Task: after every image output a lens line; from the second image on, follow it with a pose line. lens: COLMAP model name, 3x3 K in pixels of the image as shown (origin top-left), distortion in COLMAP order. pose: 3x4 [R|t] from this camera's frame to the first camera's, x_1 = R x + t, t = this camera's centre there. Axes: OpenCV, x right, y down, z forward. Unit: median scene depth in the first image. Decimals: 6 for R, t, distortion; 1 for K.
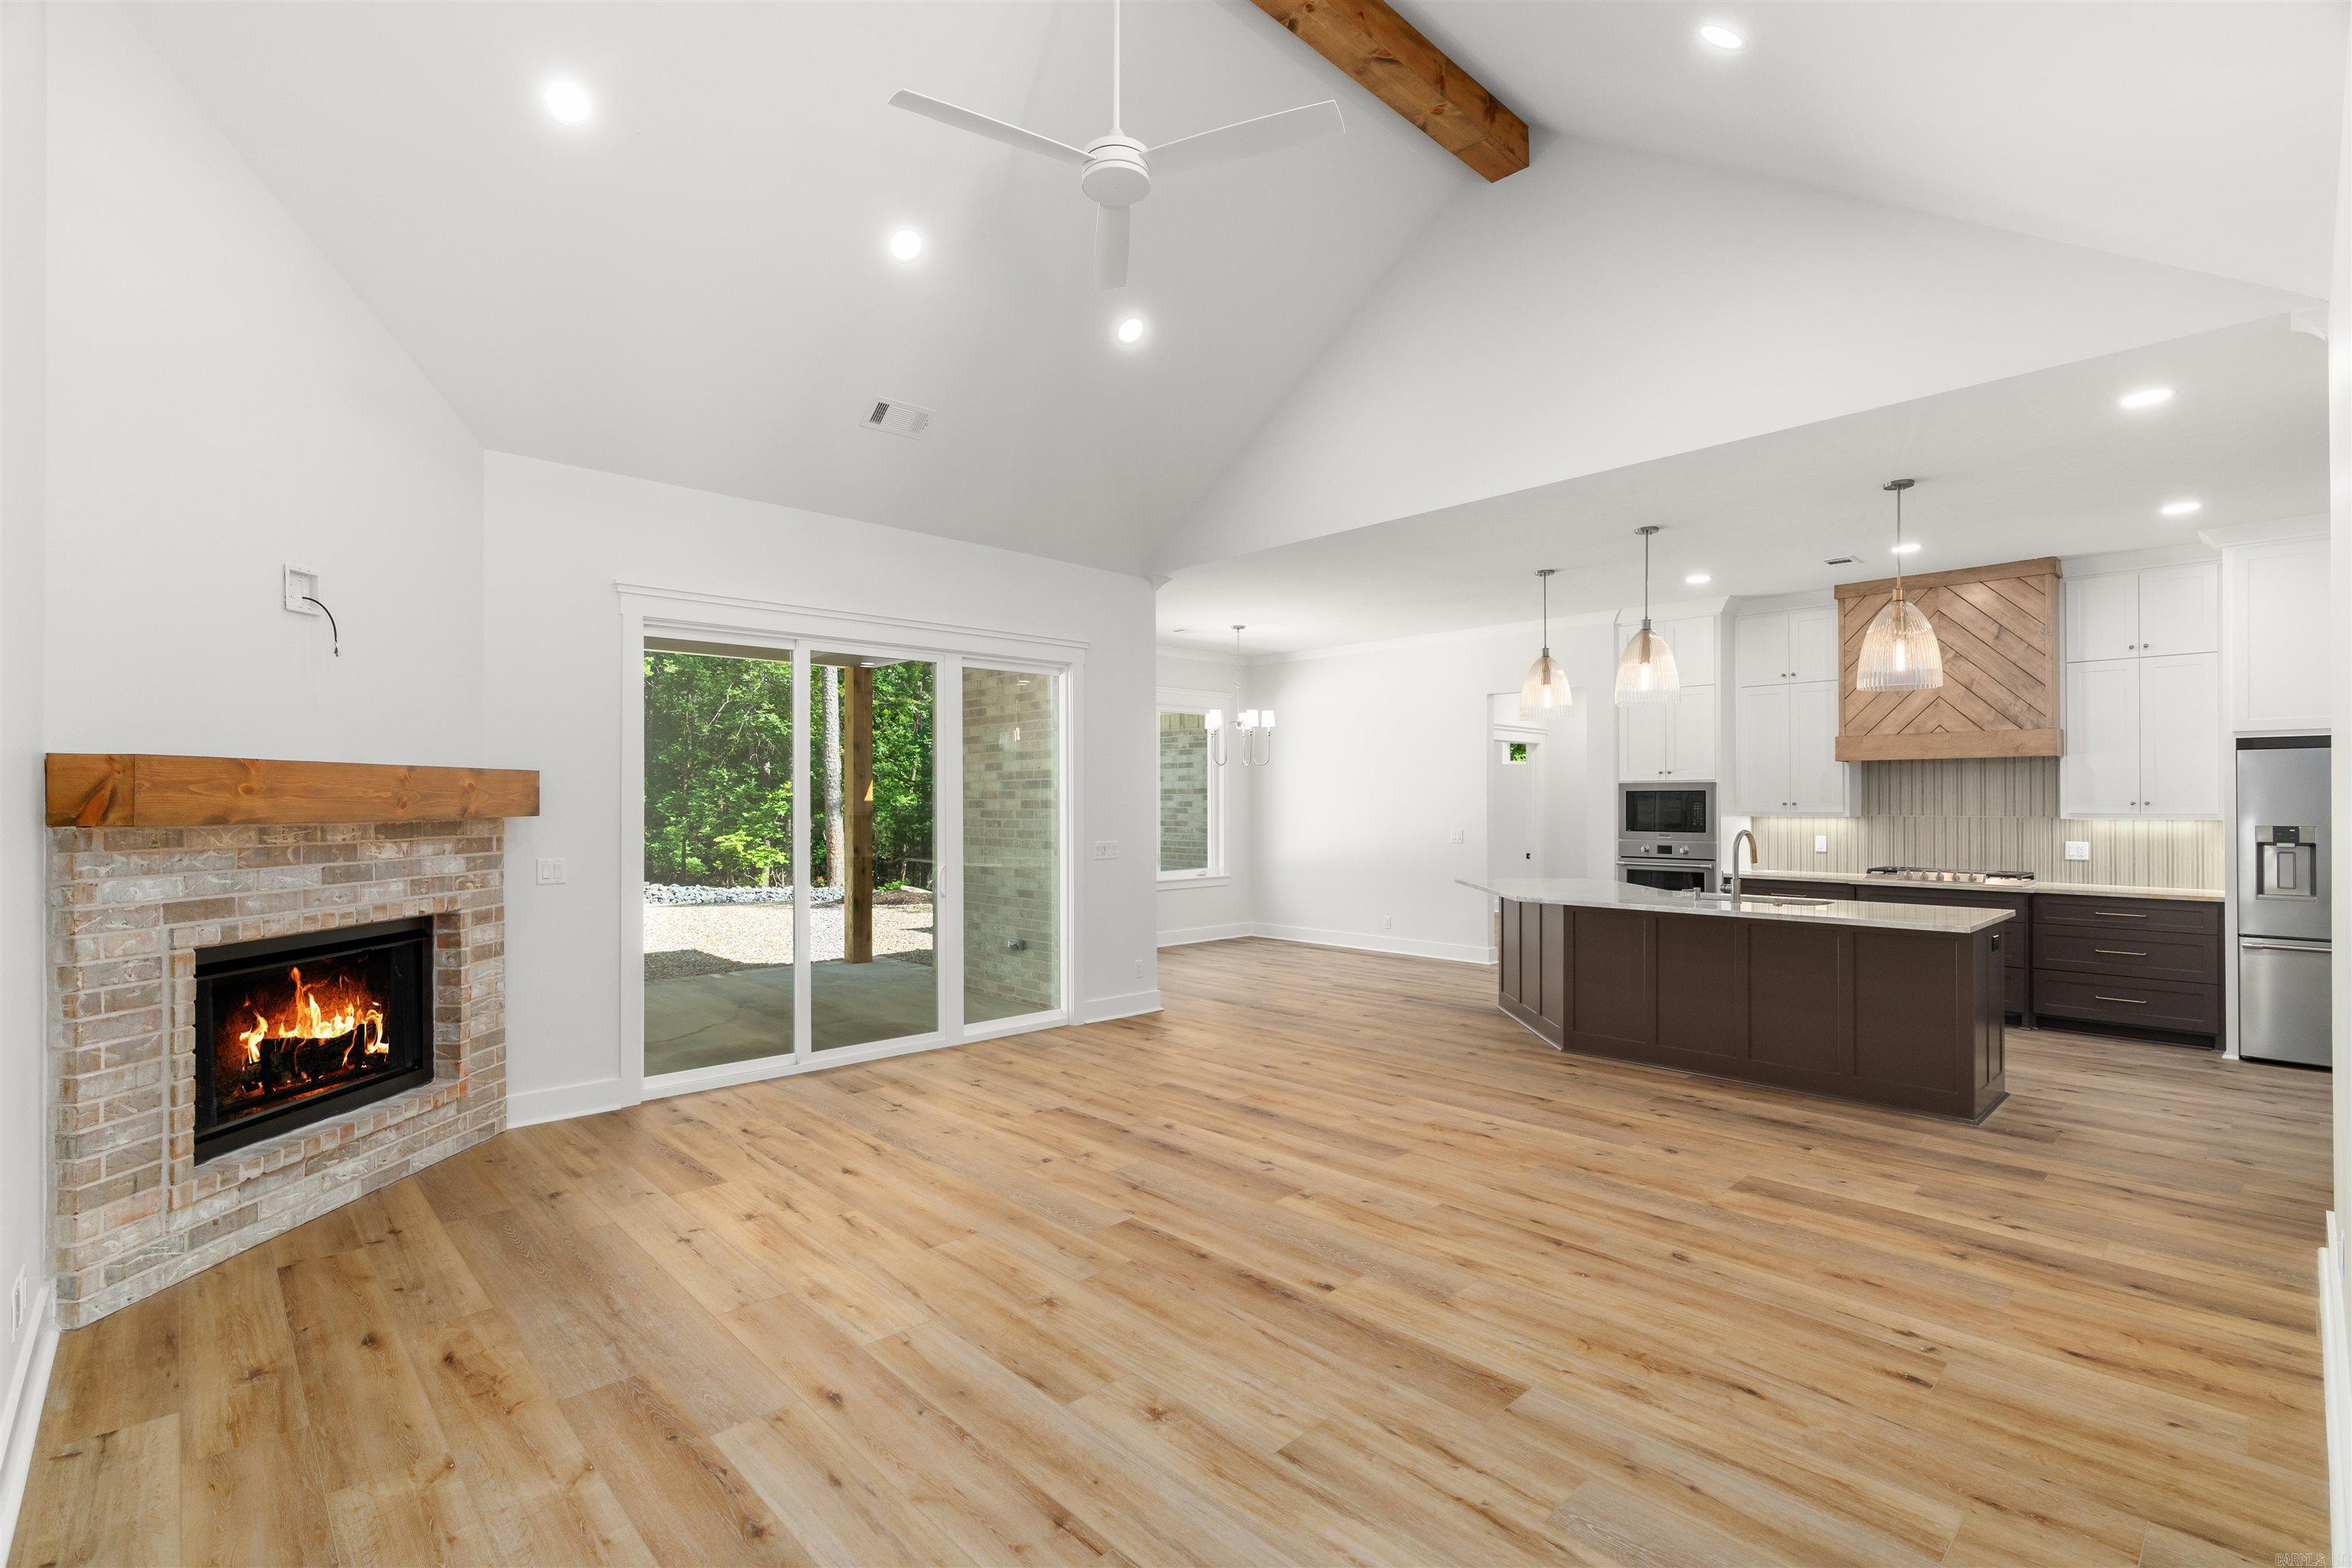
lens RADIAL K [[1071.7, 0, 1173.3], [0, 1071.7, 797.7], [0, 0, 1]] dist [-0.004313, 0.000515]
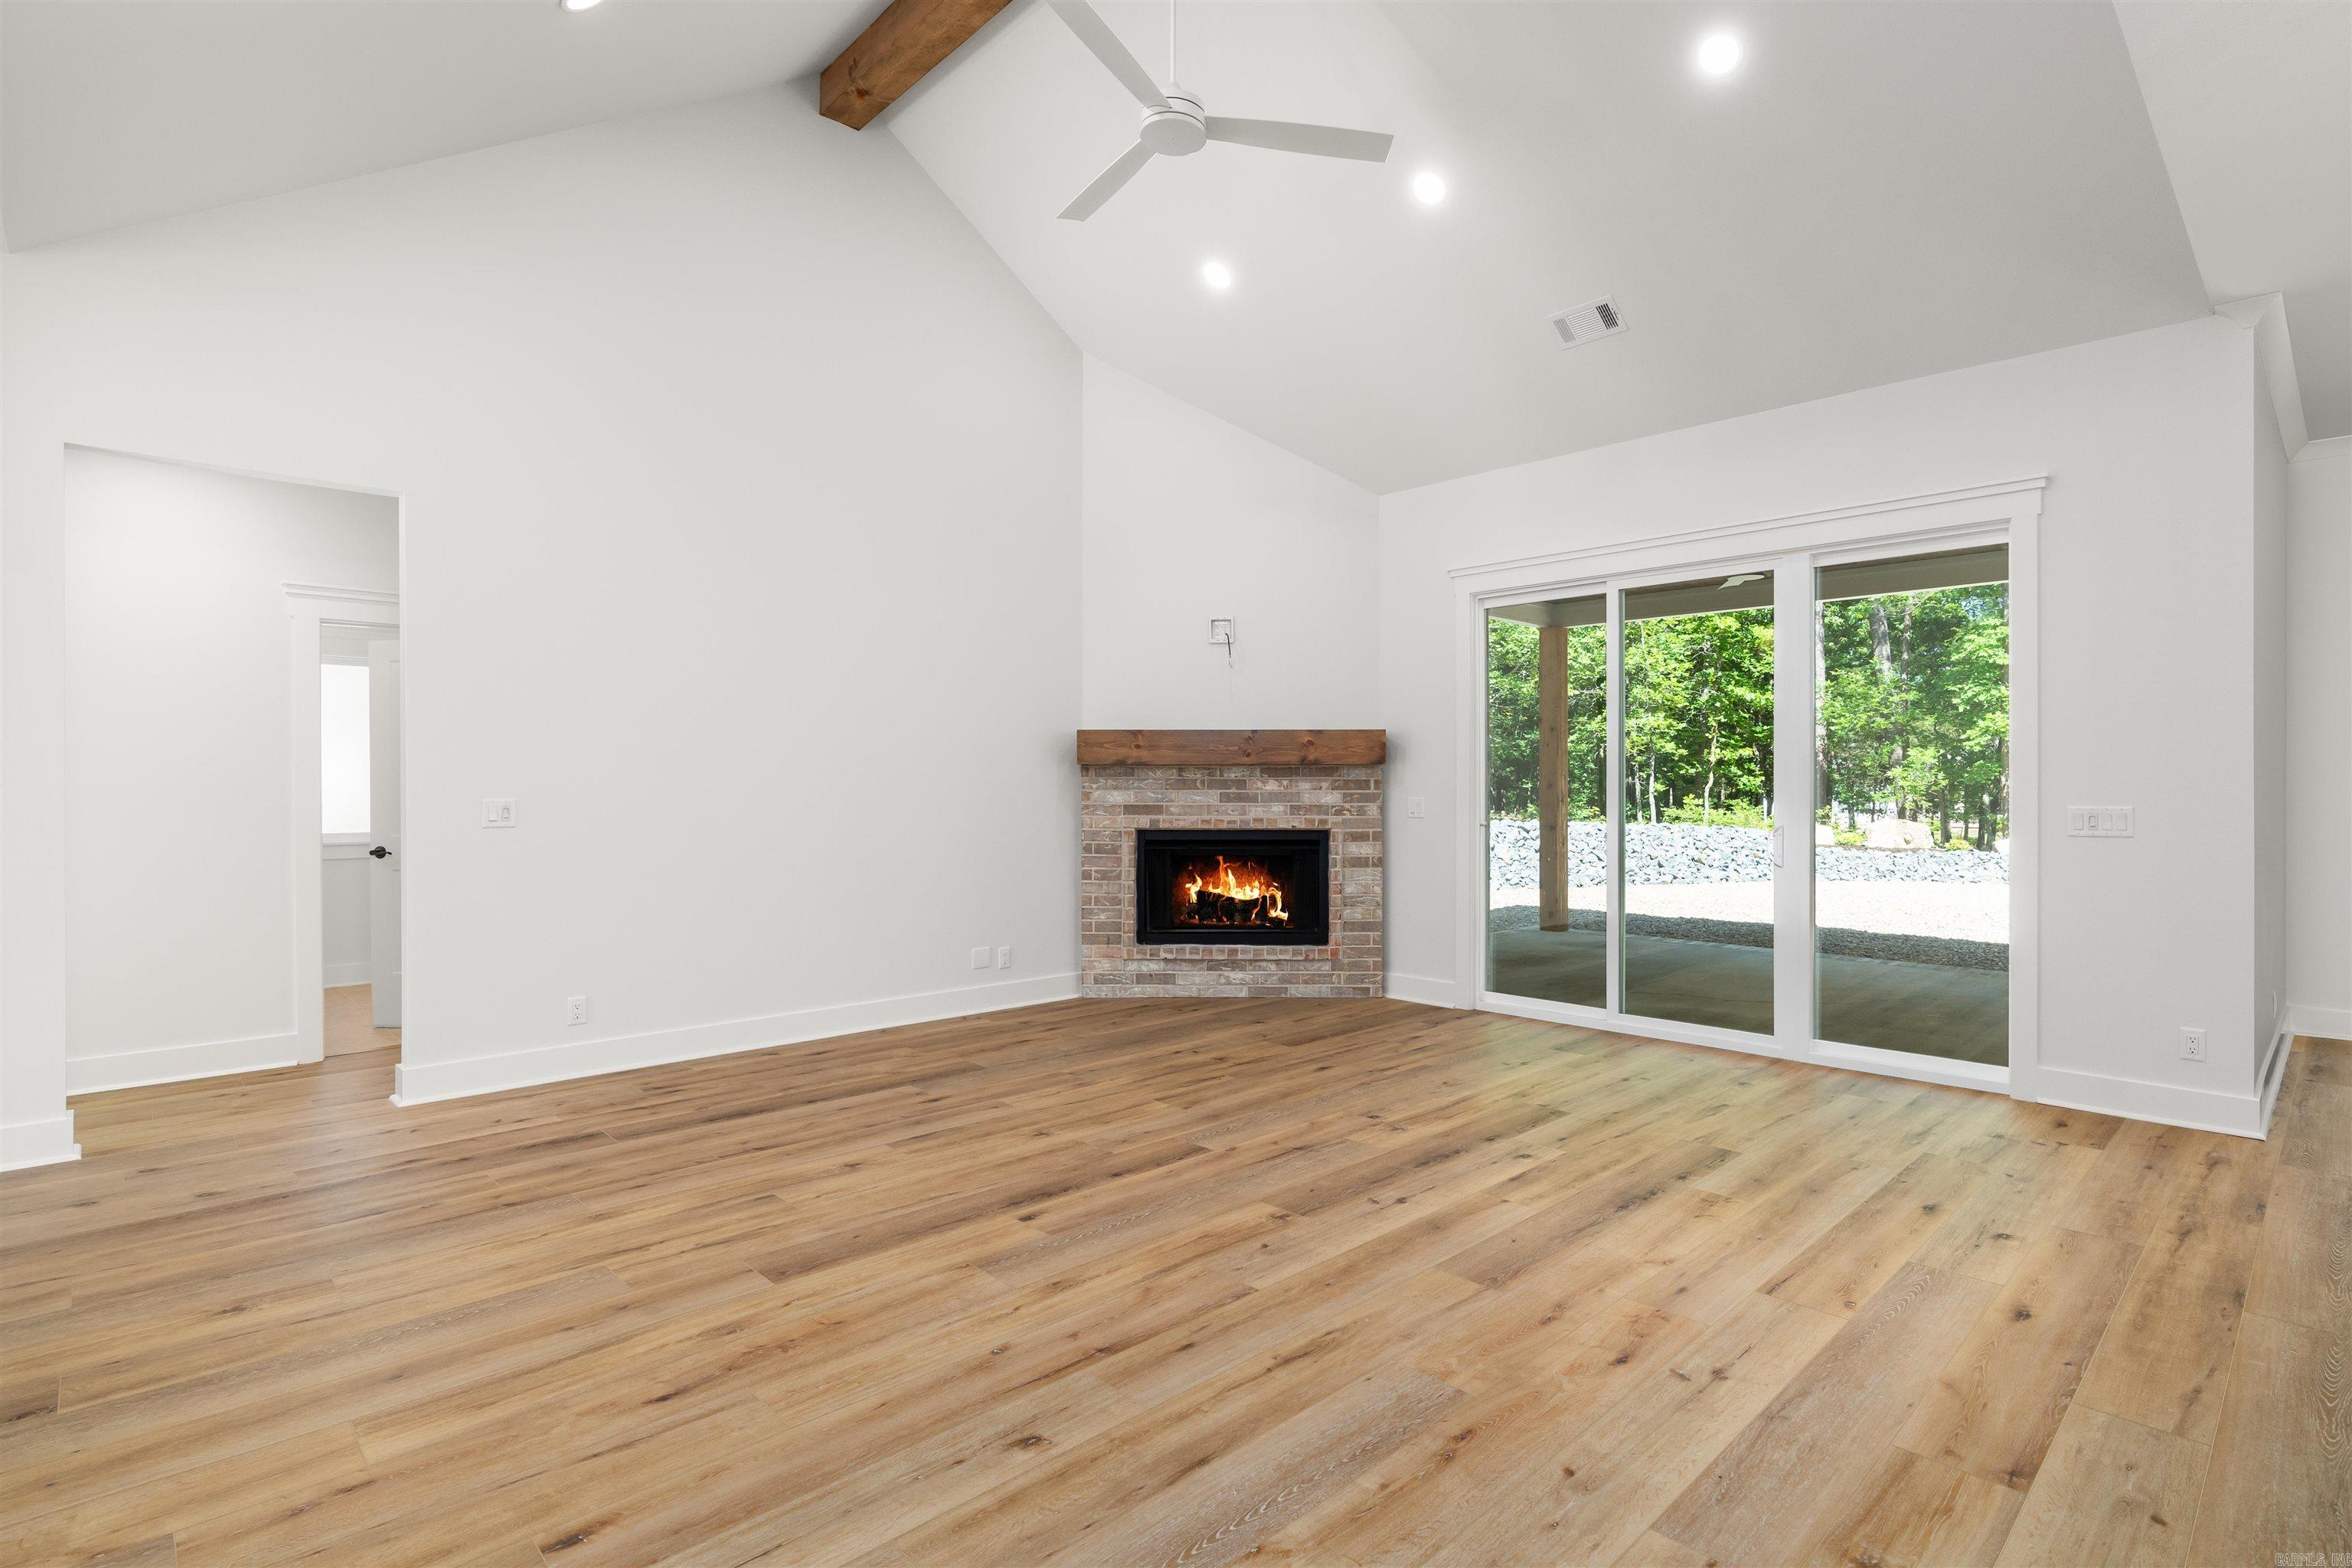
lens RADIAL K [[1130.9, 0, 1267.5], [0, 1130.9, 784.7], [0, 0, 1]] dist [-0.008858, 0.000296]
pose [[0.047204, -0.001846, -0.998884, 0.975036], [0.003256, 0.999993, -0.001694, 0.055243], [0.998880, -0.003172, 0.047210, 0.969594]]
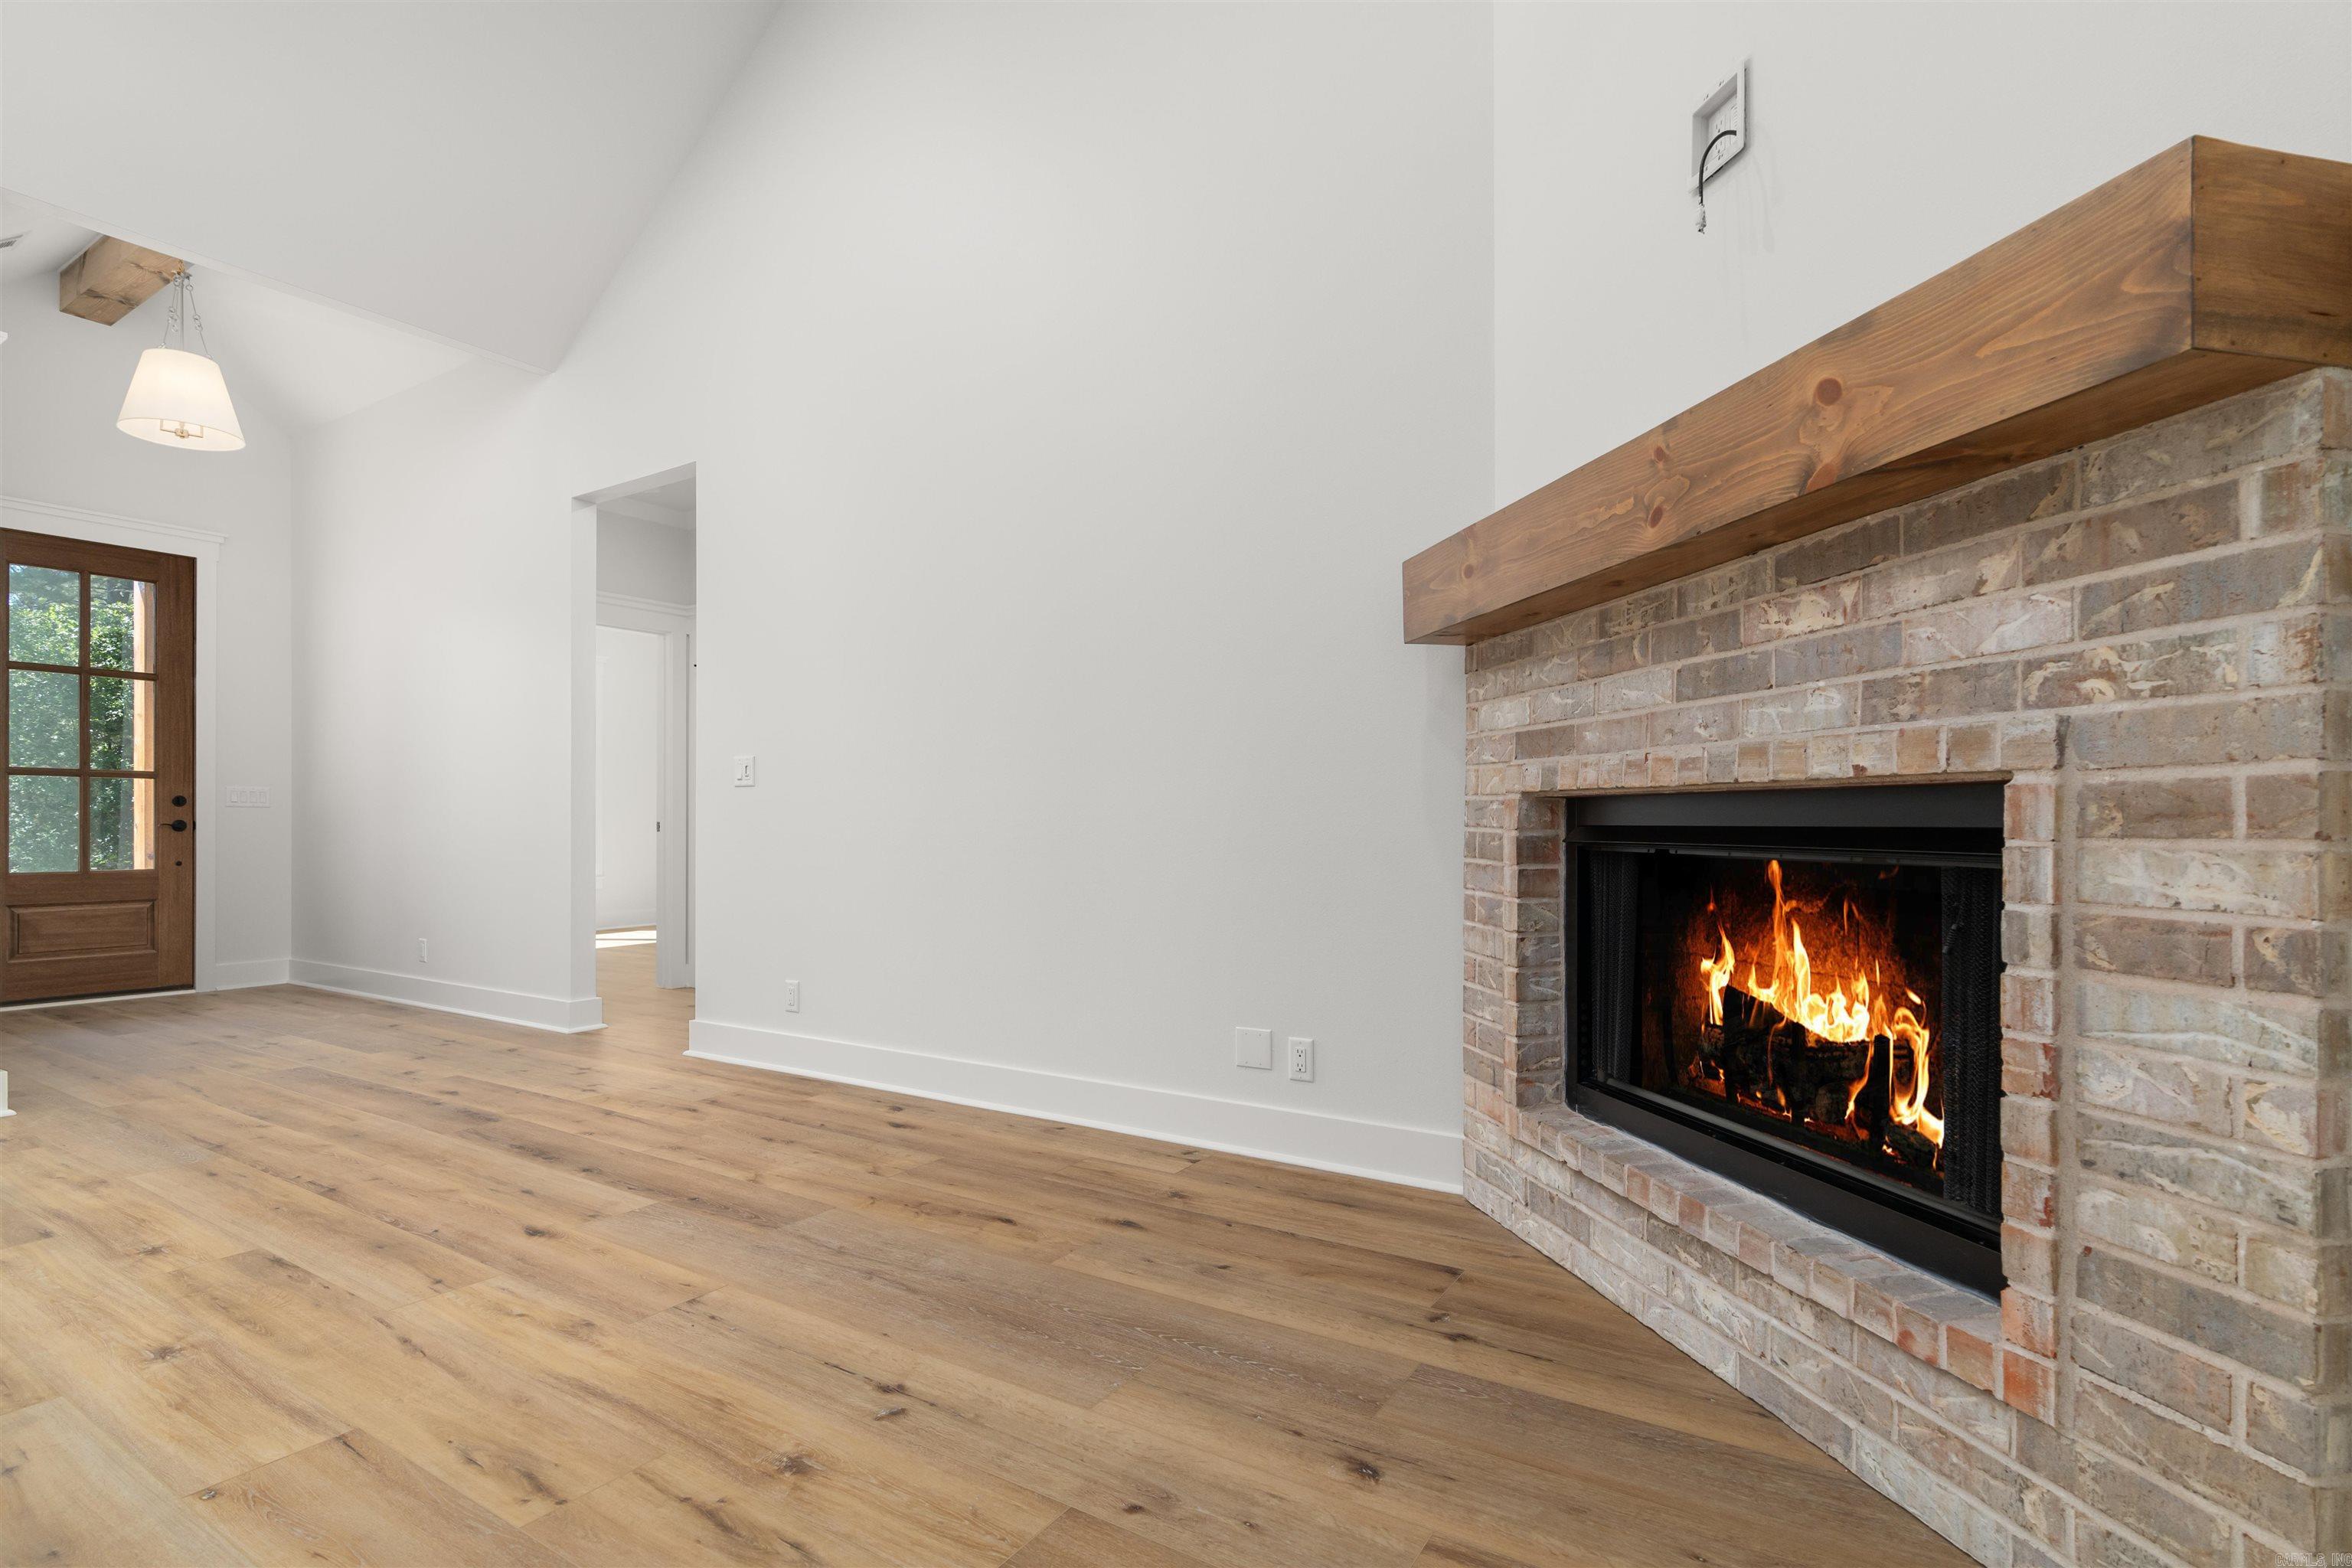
lens RADIAL K [[1137.0, 0, 1173.2], [0, 1137.0, 820.9], [0, 0, 1]] dist [-0.003753, 0.000201]
pose [[-0.968993, 0.003678, -0.247059, -0.419242], [0.004482, 0.999986, -0.002694, 0.135689], [0.247046, -0.003717, -0.968997, 1.435308]]
